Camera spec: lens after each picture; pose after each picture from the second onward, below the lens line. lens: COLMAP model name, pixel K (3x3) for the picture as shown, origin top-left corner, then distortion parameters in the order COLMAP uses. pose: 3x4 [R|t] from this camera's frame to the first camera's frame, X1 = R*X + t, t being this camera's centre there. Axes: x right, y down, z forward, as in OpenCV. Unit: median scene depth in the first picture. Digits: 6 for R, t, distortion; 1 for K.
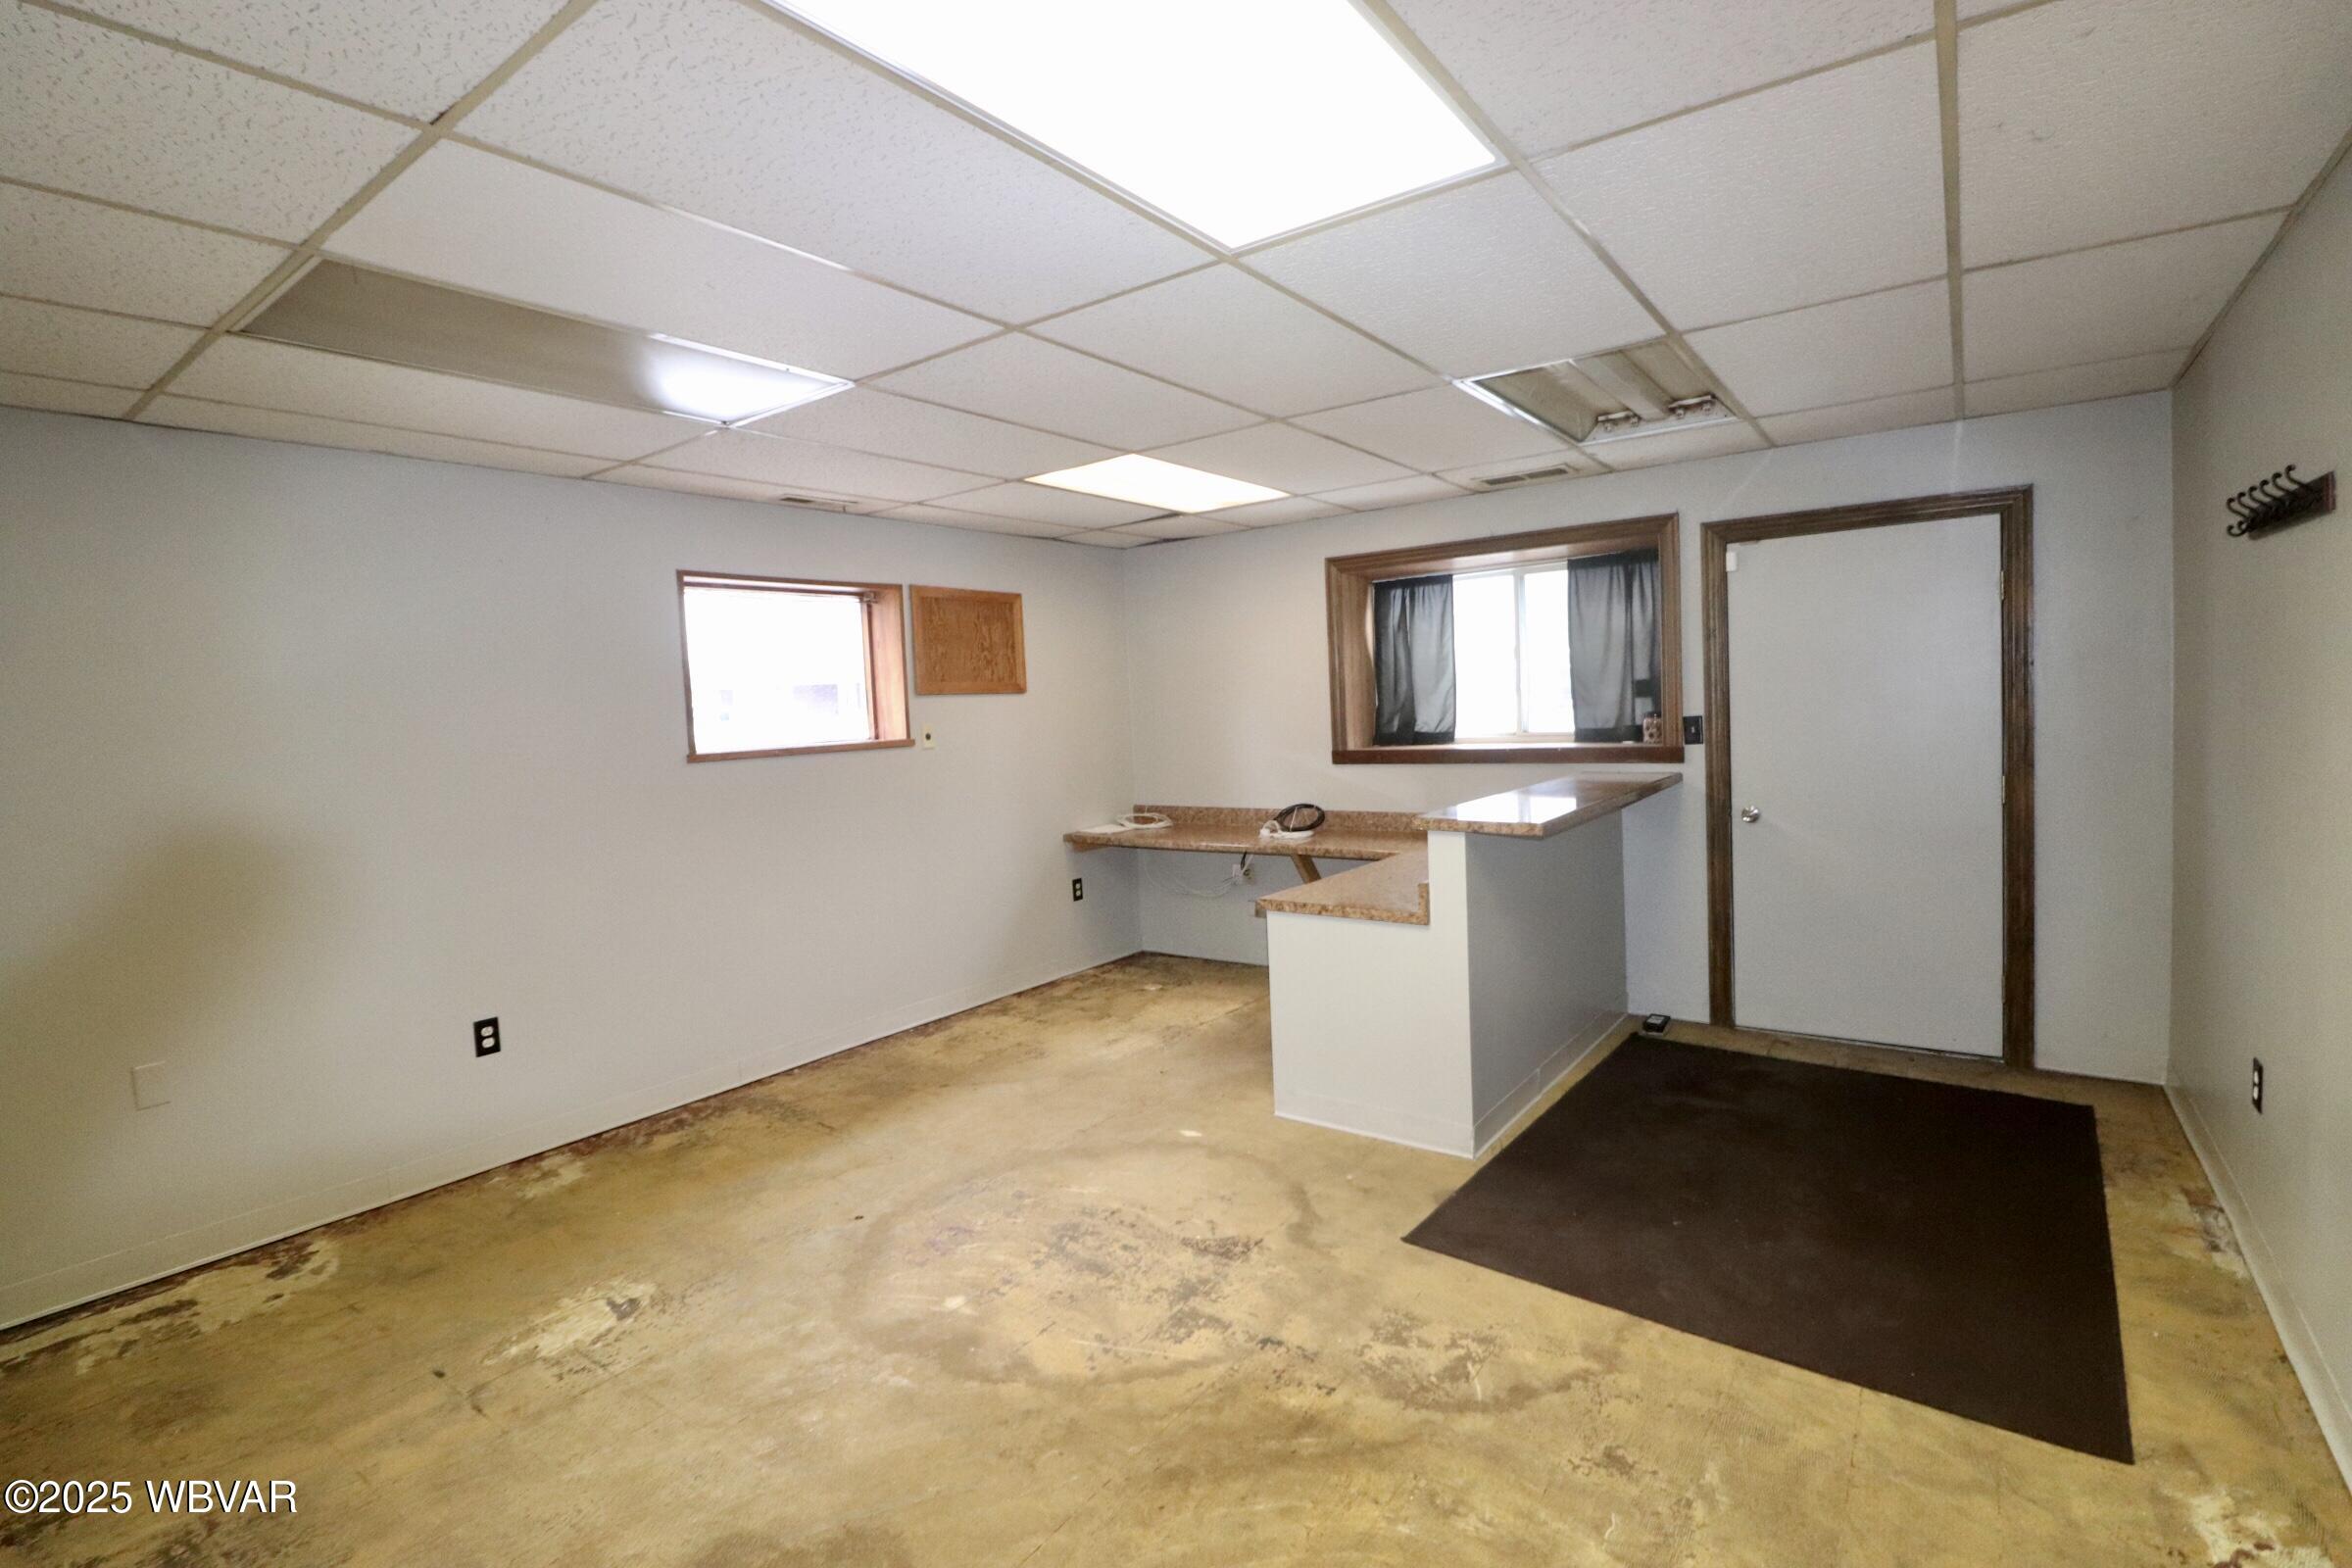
lens RADIAL K [[1096.3, 0, 1163.8], [0, 1096.3, 767.4], [0, 0, 1]] dist [-0.001745, -0.014847]
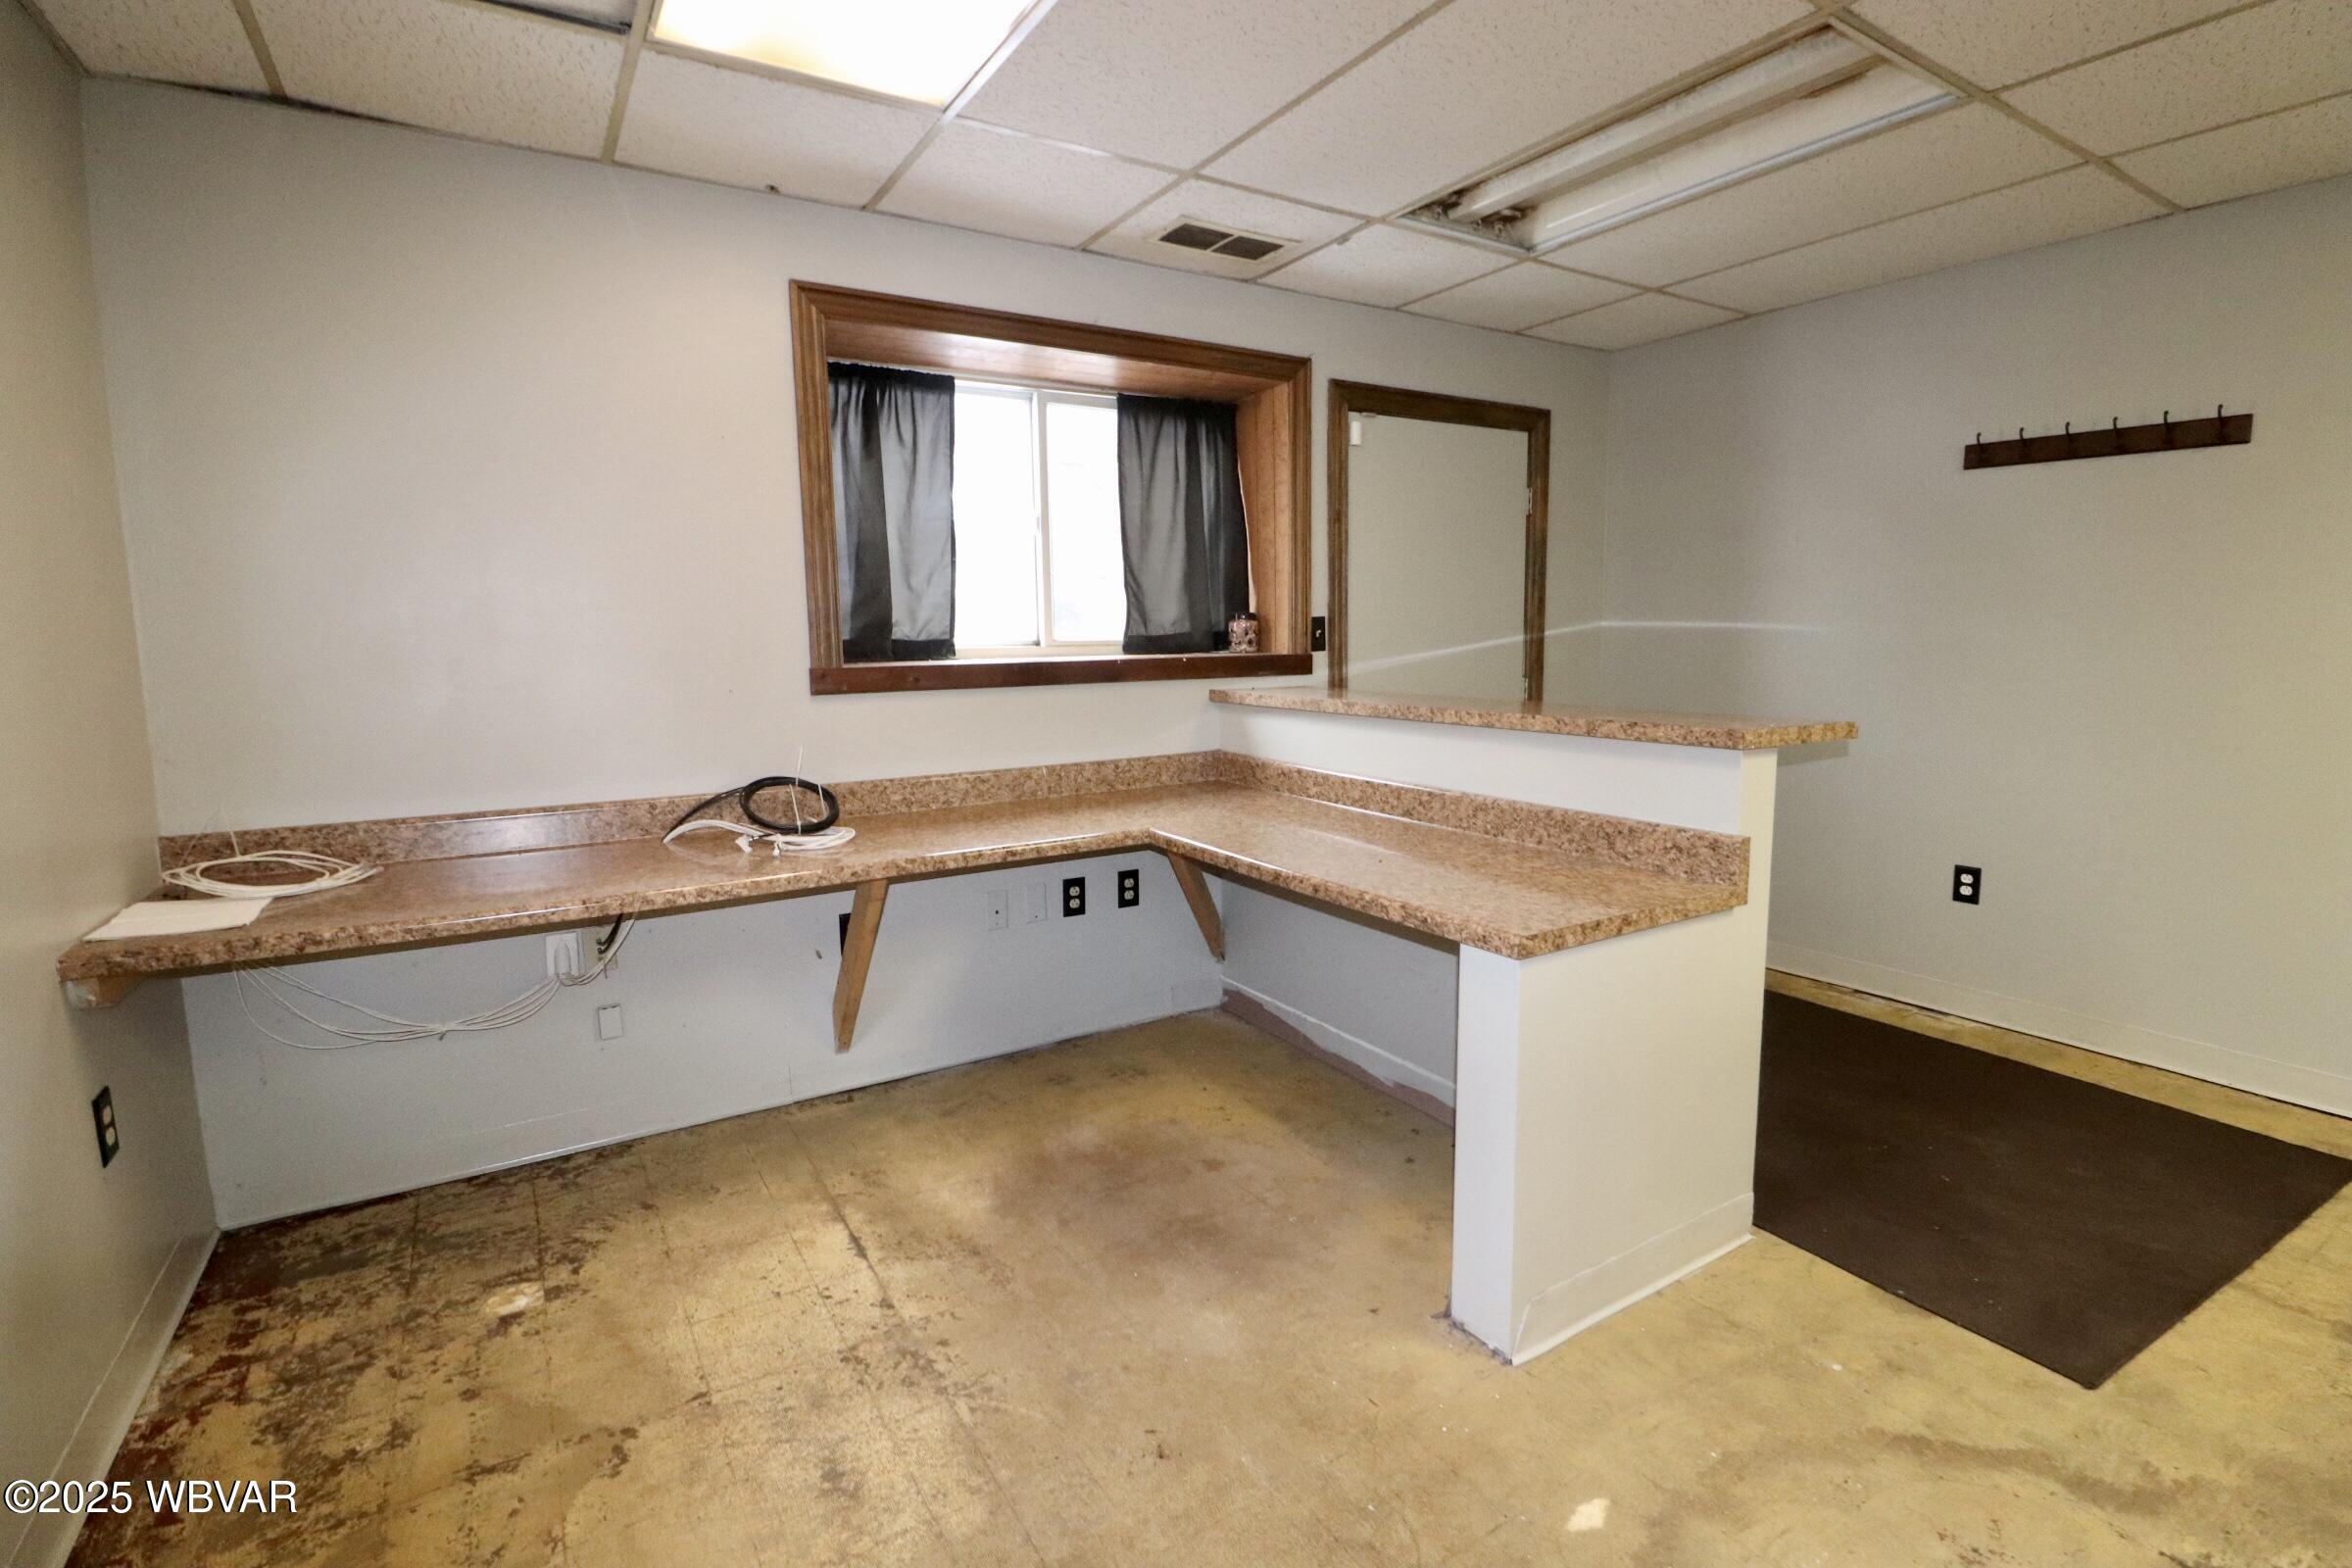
lens RADIAL K [[1096.3, 0, 1163.8], [0, 1096.3, 767.4], [0, 0, 1]] dist [-0.001745, -0.014847]
pose [[0.354492, -0.074608, 0.932078, -0.305756], [0.051943, 0.996844, 0.060037, 0.009627], [-0.933615, 0.027133, 0.357249, 0.755009]]
